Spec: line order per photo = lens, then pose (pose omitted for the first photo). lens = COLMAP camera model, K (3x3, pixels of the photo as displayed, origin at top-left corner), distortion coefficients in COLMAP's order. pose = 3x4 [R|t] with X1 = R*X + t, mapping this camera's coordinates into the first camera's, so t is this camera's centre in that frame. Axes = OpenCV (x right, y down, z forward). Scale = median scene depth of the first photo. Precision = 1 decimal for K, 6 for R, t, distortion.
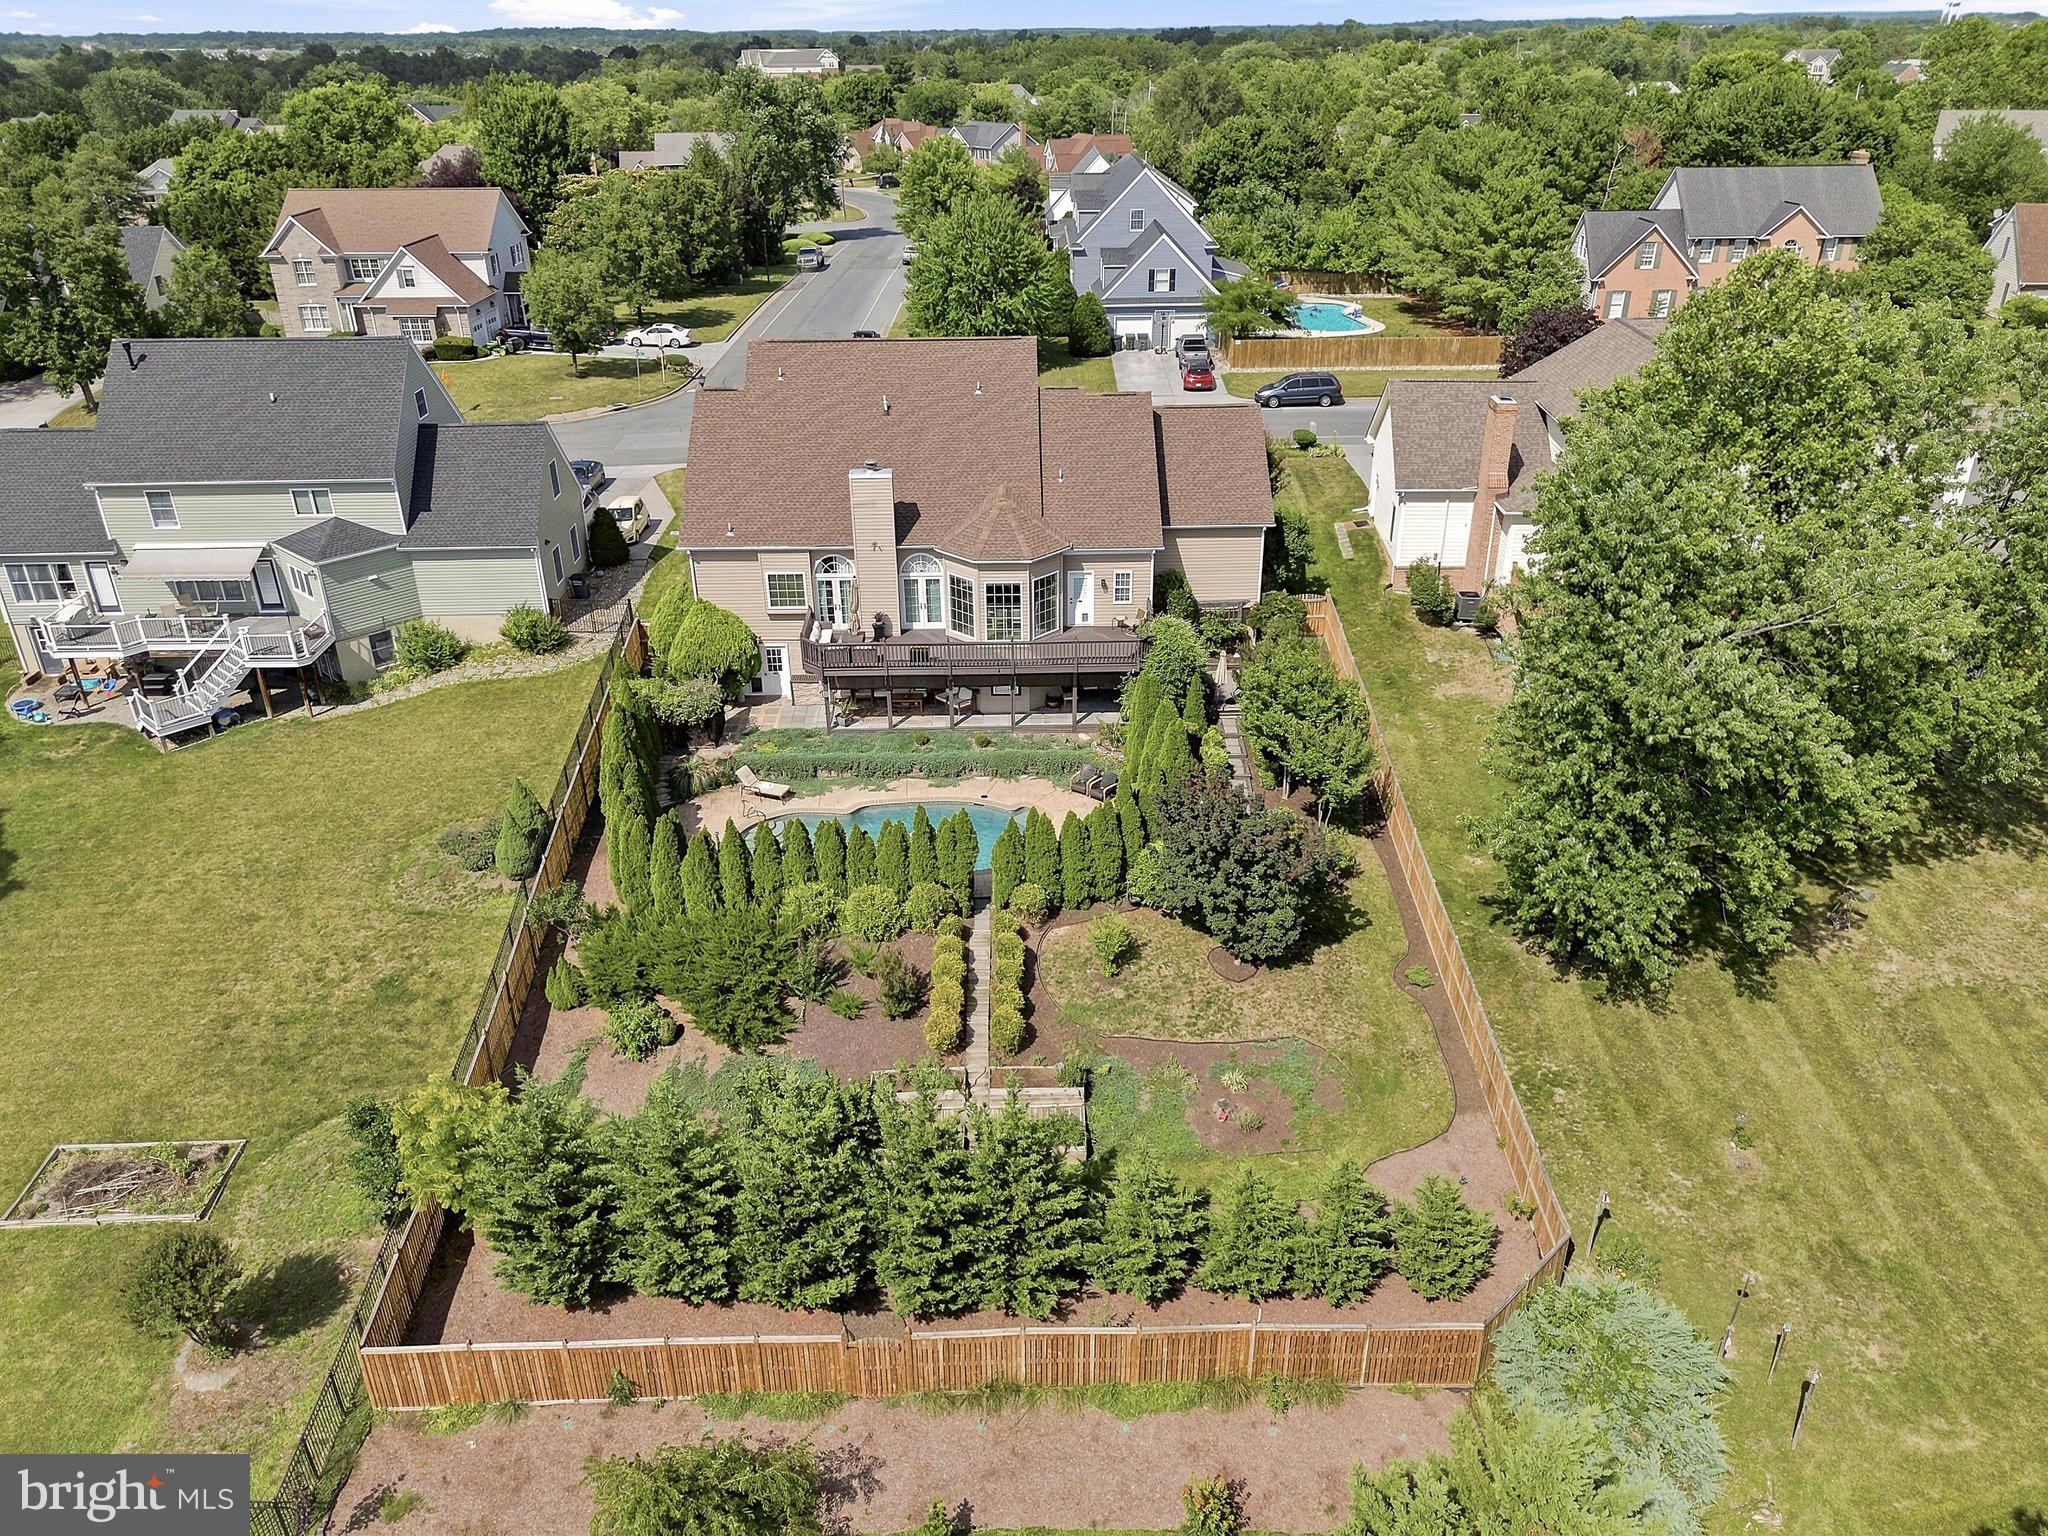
lens RADIAL K [[1542.8, 0, 1024.0], [0, 1542.8, 768.0], [0, 0, 1]] dist [0.089602, -0.107671]
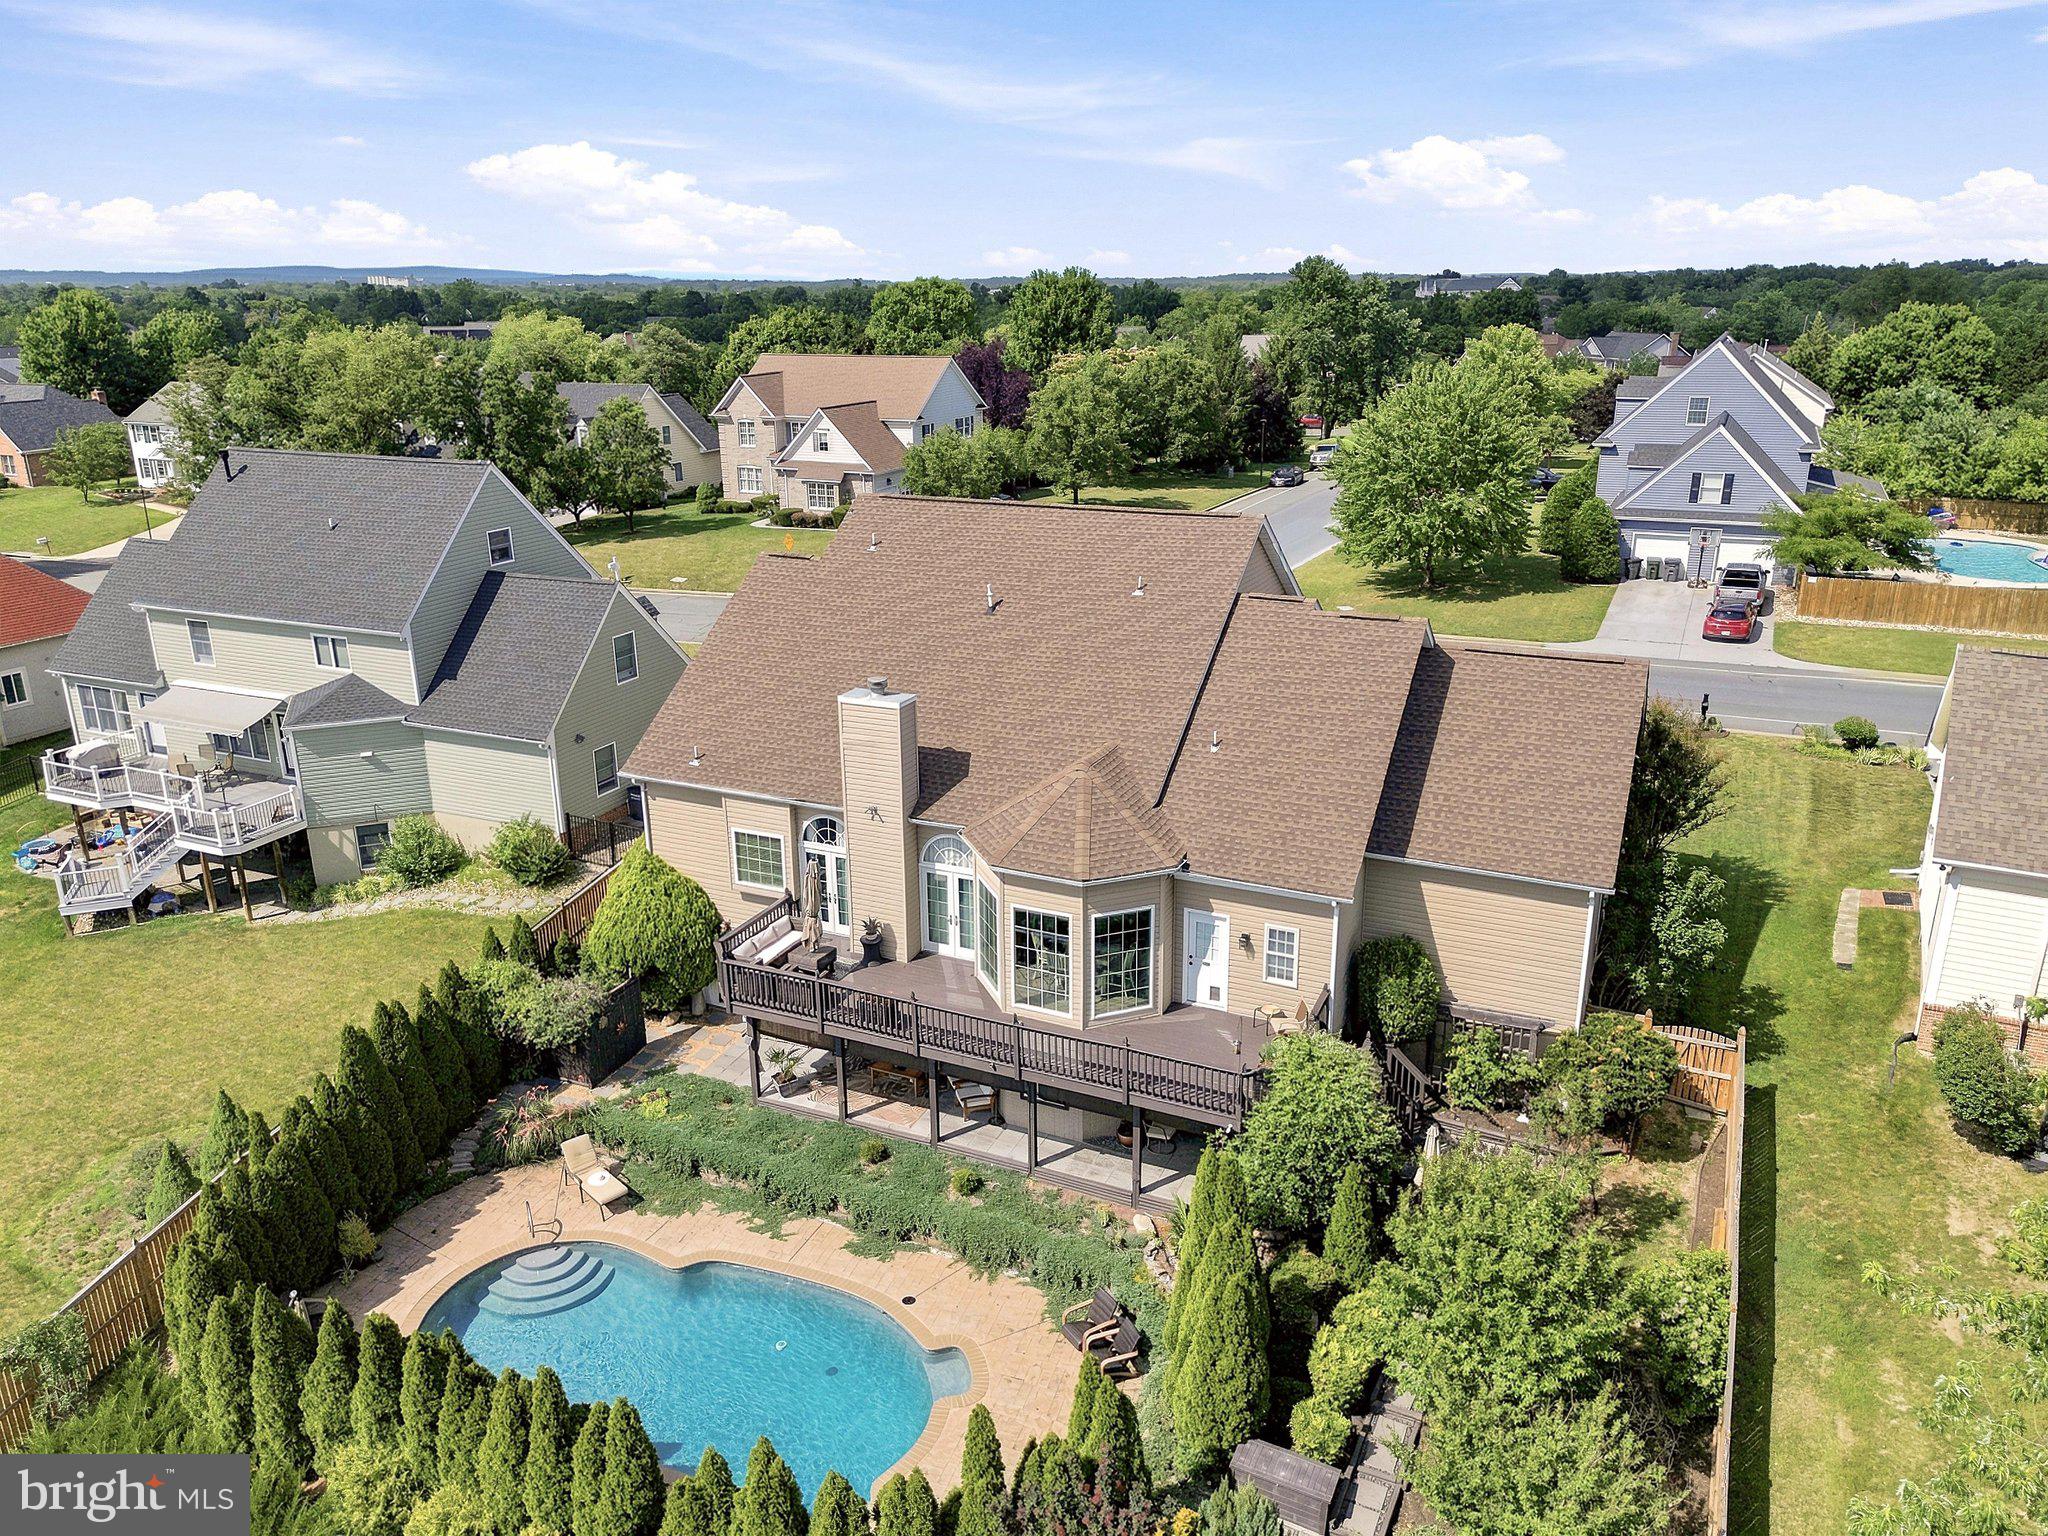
lens RADIAL K [[1487.6, 0, 1024.5], [0, 1487.6, 727.7], [0, 0, 1]] dist [0.069538, -0.076230]
pose [[0.894464, 0.129326, -0.428030, 0.189467], [-0.194644, 0.974420, -0.112338, -0.113153], [0.402552, 0.183796, 0.896756, 0.455026]]
